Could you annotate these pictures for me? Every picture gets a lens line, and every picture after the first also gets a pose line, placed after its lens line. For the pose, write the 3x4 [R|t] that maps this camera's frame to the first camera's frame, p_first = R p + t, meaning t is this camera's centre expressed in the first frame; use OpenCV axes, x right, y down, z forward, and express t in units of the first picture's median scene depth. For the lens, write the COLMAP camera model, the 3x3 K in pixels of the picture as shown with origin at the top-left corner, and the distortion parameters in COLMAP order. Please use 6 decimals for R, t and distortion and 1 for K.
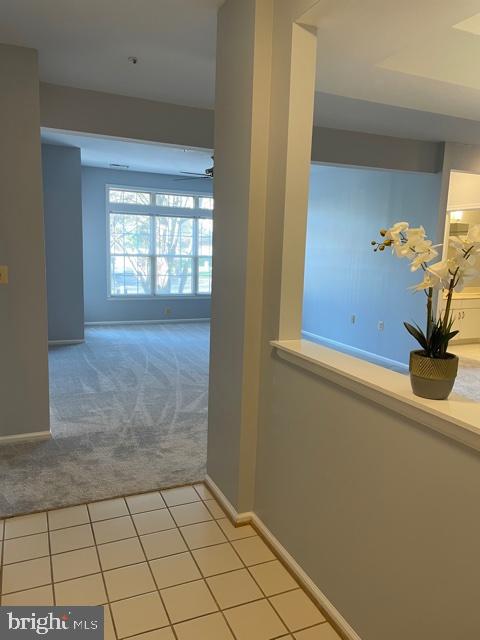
lens RADIAL K [[478.7, 0, 244.6], [0, 478.7, 312.8], [0, 0, 1]] dist [0.104542, -0.133948]
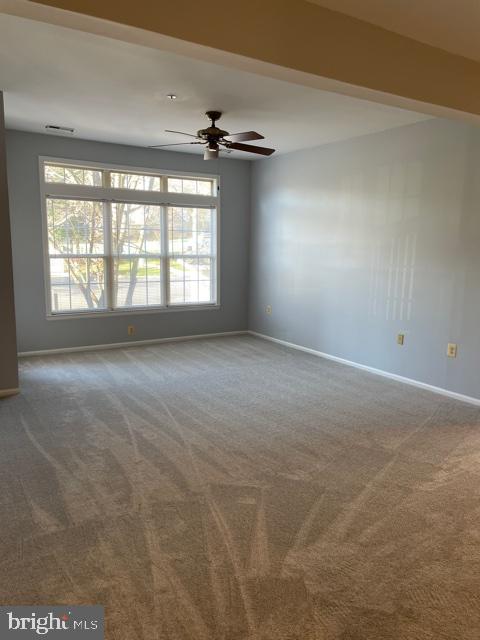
lens RADIAL K [[481.2, 0, 250.3], [0, 481.2, 316.6], [0, 0, 1]] dist [0.002495, 0.003914]
pose [[0.987385, -0.036332, 0.154112, -0.089911], [0.032841, 0.999145, 0.025134, -0.036519], [-0.154893, -0.019755, 0.987734, 0.230922]]
